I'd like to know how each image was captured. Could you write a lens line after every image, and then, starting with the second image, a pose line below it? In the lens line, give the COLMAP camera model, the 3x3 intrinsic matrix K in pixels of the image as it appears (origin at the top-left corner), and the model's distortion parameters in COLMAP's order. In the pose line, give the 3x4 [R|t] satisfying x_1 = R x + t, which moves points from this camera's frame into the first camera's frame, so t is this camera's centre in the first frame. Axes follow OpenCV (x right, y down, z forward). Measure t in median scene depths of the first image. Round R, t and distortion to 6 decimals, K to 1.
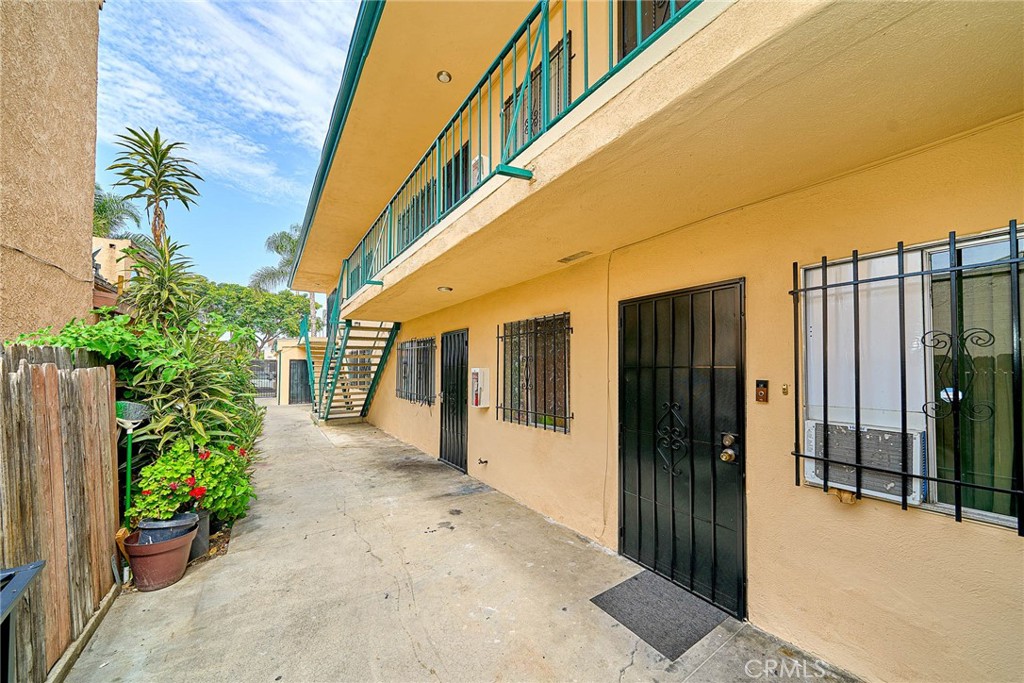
lens RADIAL K [[354.1, 0, 506.6], [0, 354.1, 342.3], [0, 0, 1]] dist [0.000405, -0.000264]
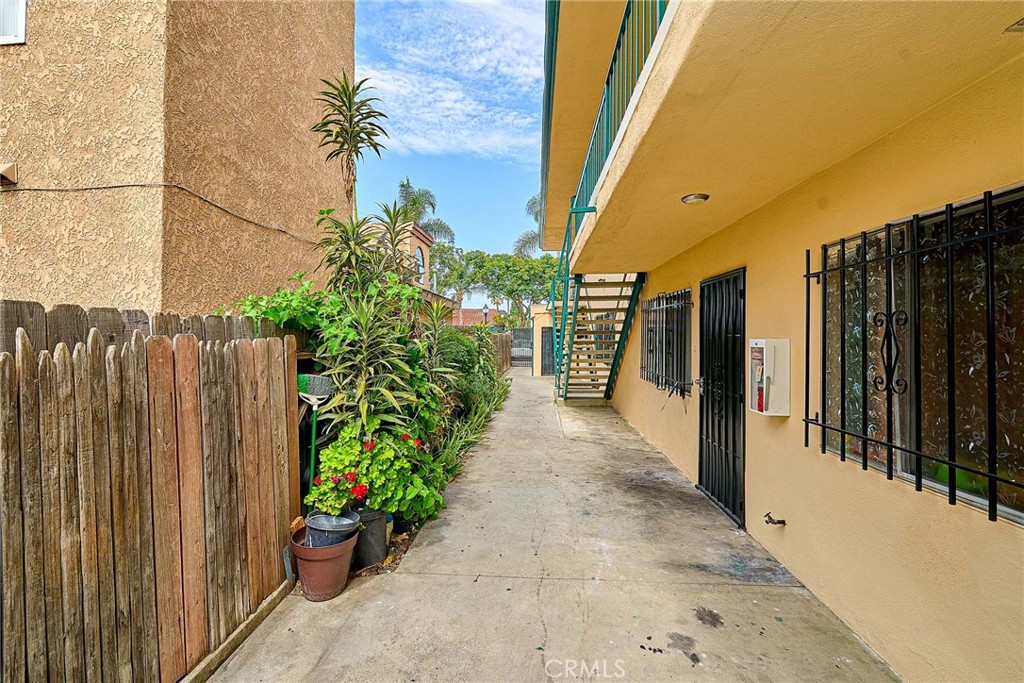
lens RADIAL K [[433.8, 0, 515.2], [0, 433.8, 330.3], [0, 0, 1]] dist [0.000494, -0.000443]
pose [[0.802493, -0.006546, -0.596626, 0.008237], [0.041917, 0.998088, 0.045430, 0.016789], [0.595188, -0.061466, 0.801232, 0.292043]]
